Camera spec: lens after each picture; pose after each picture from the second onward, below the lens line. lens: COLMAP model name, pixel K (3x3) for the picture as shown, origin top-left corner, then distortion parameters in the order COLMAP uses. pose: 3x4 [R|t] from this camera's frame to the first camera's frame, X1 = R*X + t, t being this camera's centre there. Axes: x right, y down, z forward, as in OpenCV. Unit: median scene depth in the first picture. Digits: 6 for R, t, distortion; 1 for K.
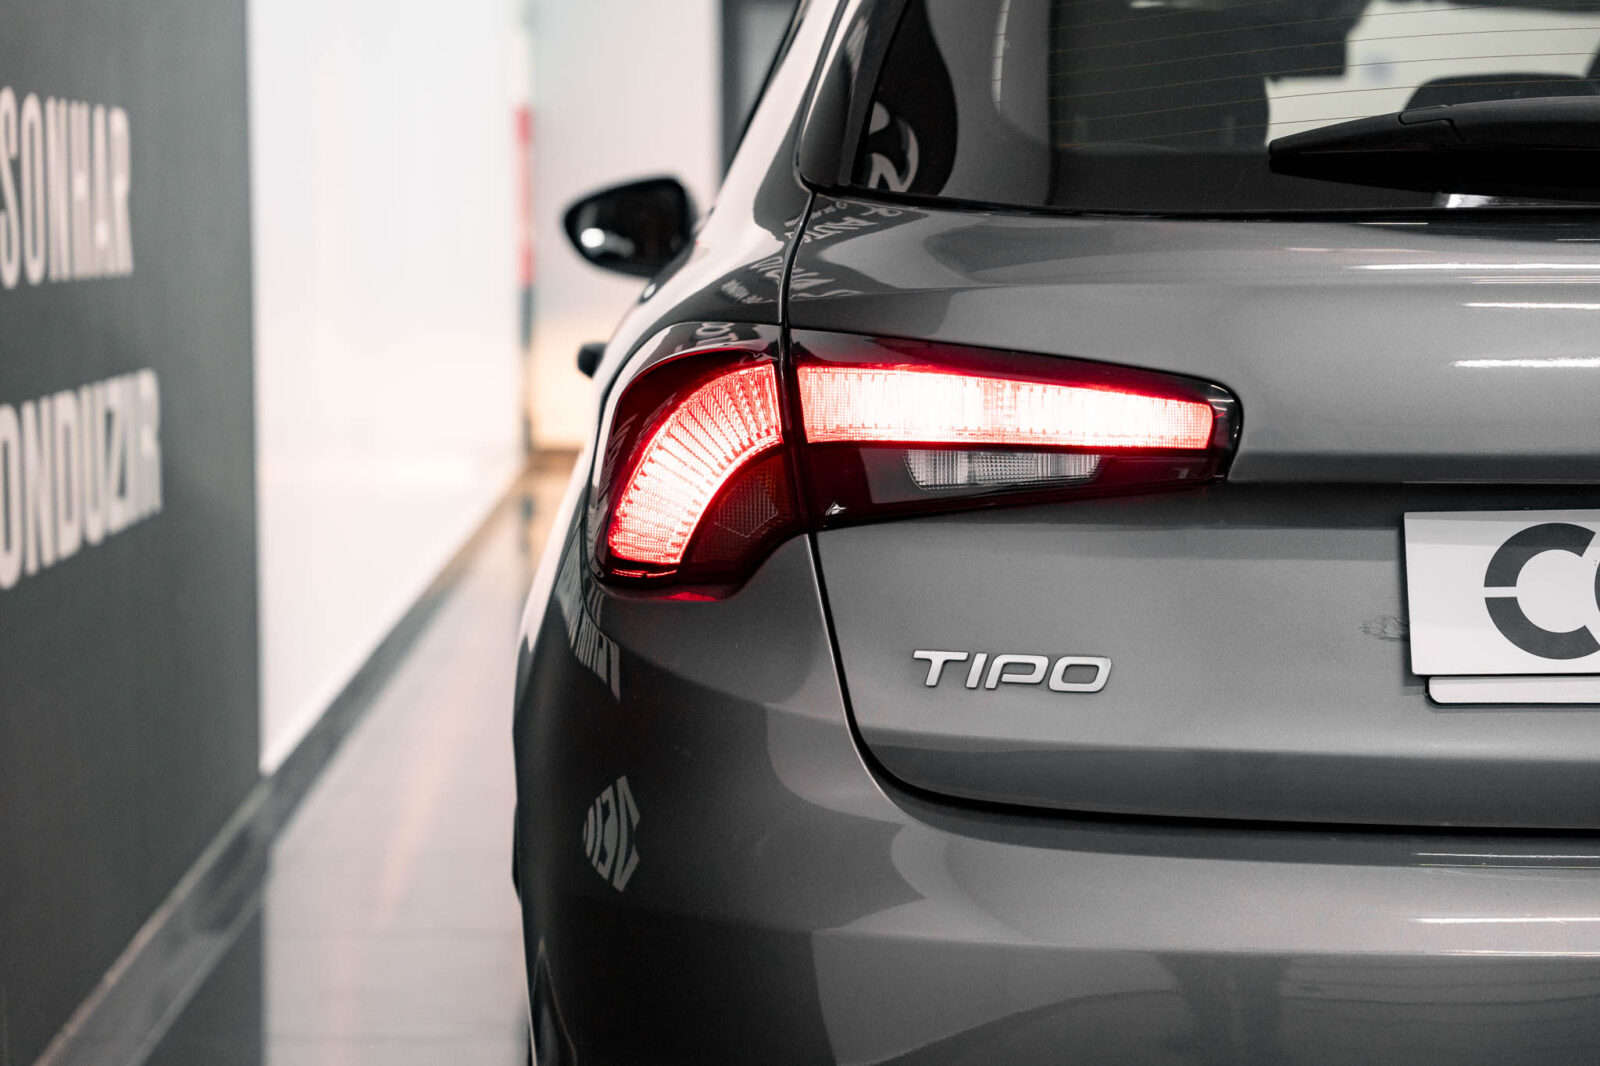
lens RADIAL K [[3305.4, 0, 794.3], [0, 3305.4, 534.6], [0, 0, 1]] dist [0.056697, 0.000000]
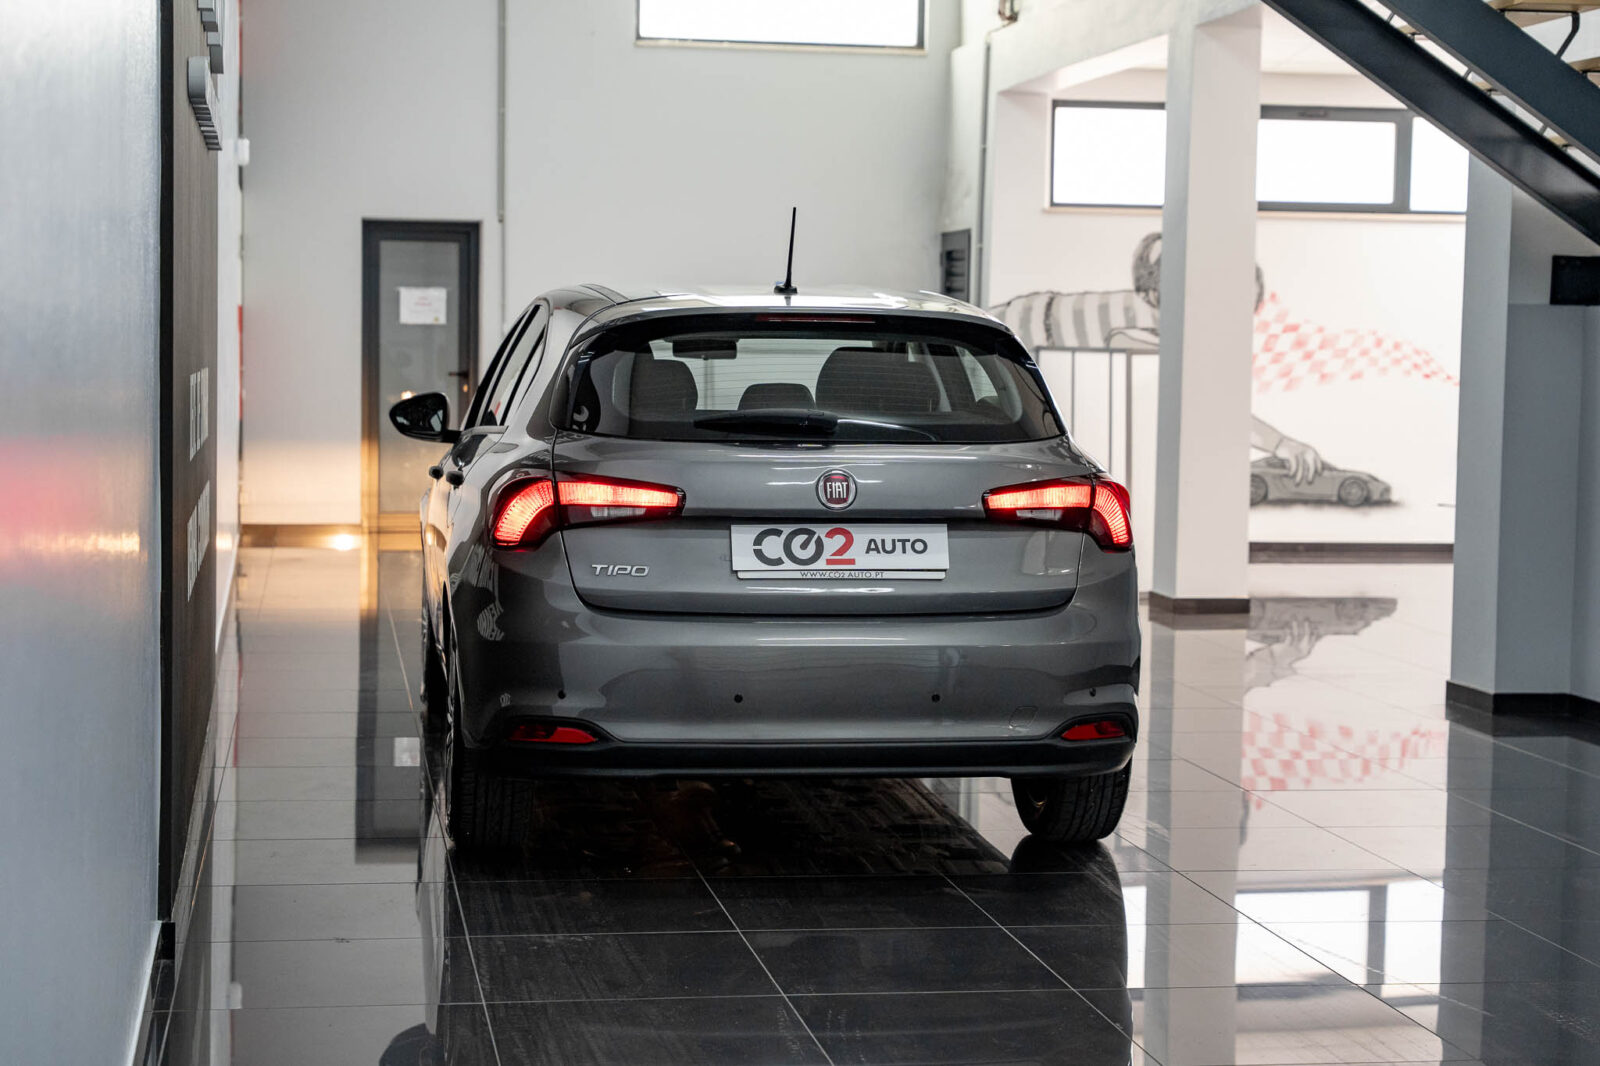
lens RADIAL K [[2929.1, 0, 793.5], [0, 2929.1, 529.0], [0, 0, 1]] dist [0.104015, 0.000000]
pose [[0.986797, 0.005331, 0.161873, -0.248638], [-0.000258, 0.999509, -0.031346, 0.092419], [-0.161960, 0.030891, 0.986314, -2.031626]]
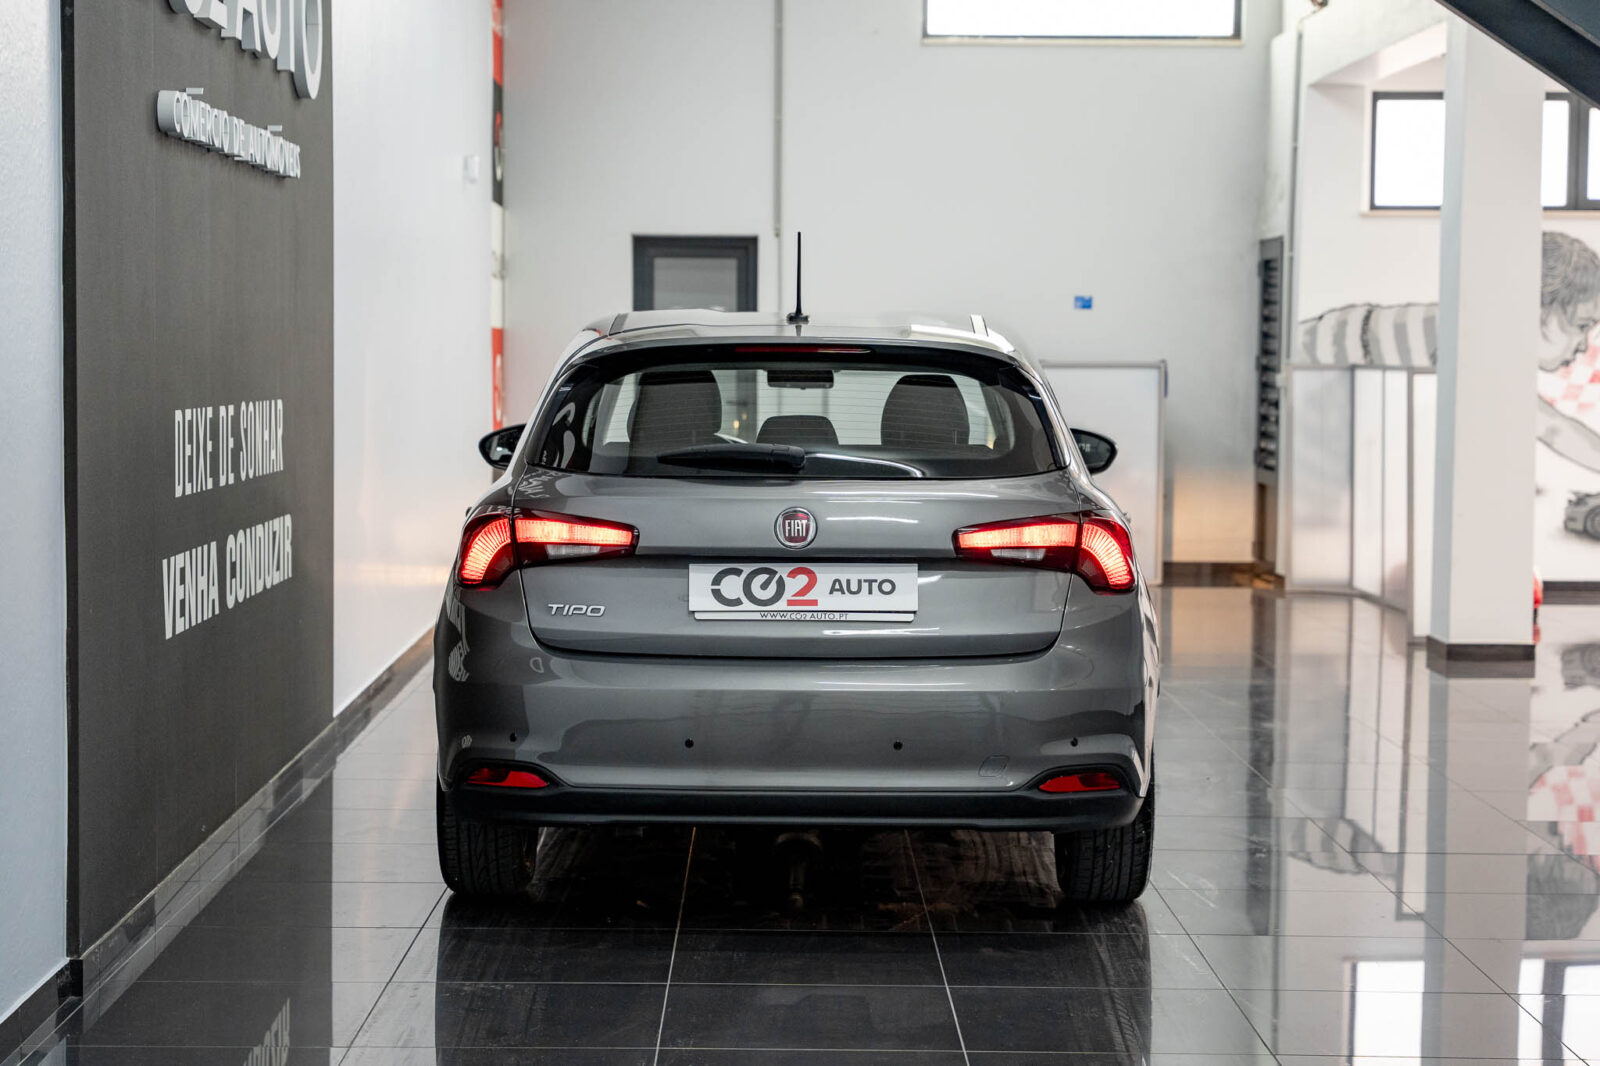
lens RADIAL K [[3244.3, 0, 802.6], [0, 3244.3, 529.2], [0, 0, 1]] dist [0.176108, 0.000000]
pose [[0.999955, 0.008887, -0.003259, 0.301288], [-0.009011, 0.999147, -0.040299, 0.088483], [0.002898, 0.040326, 0.999182, -2.280394]]
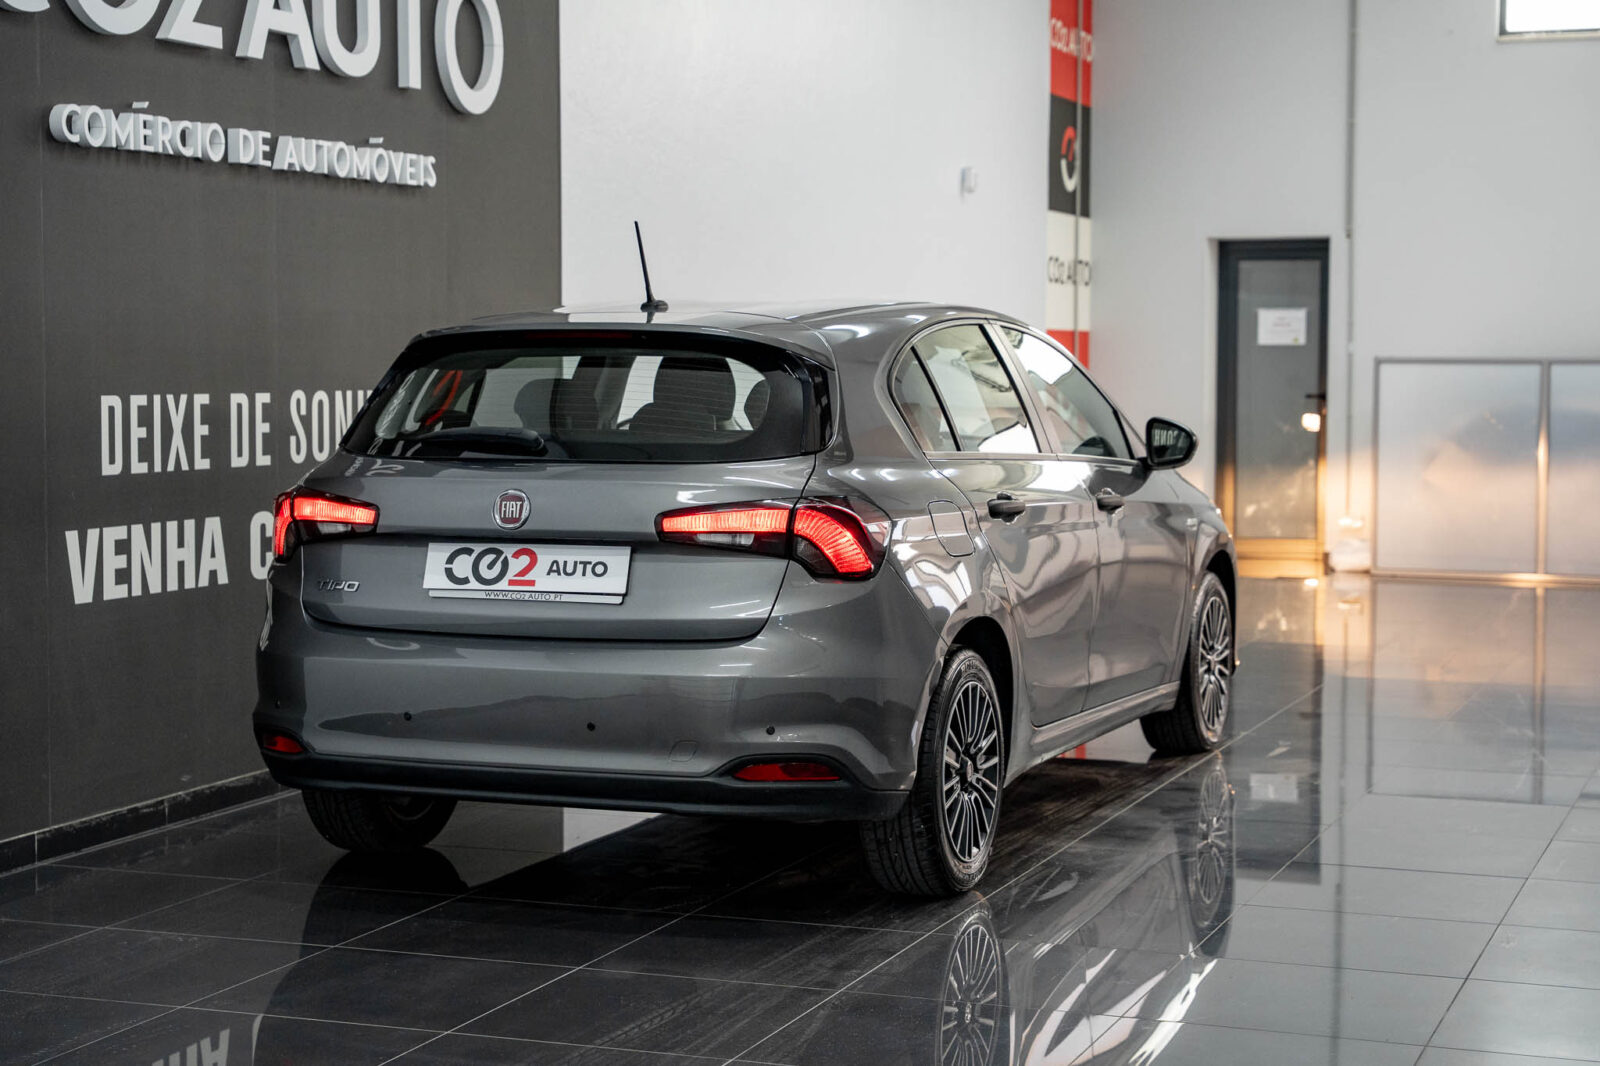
lens RADIAL K [[2929.1, 0, 797.3], [0, 2929.1, 542.7], [0, 0, 1]] dist [0.104015, 0.000000]
pose [[0.925884, 0.026467, -0.376879, 1.670007], [-0.038737, 0.998936, -0.025013, 0.054093], [0.375816, 0.037758, 0.925925, -1.695648]]
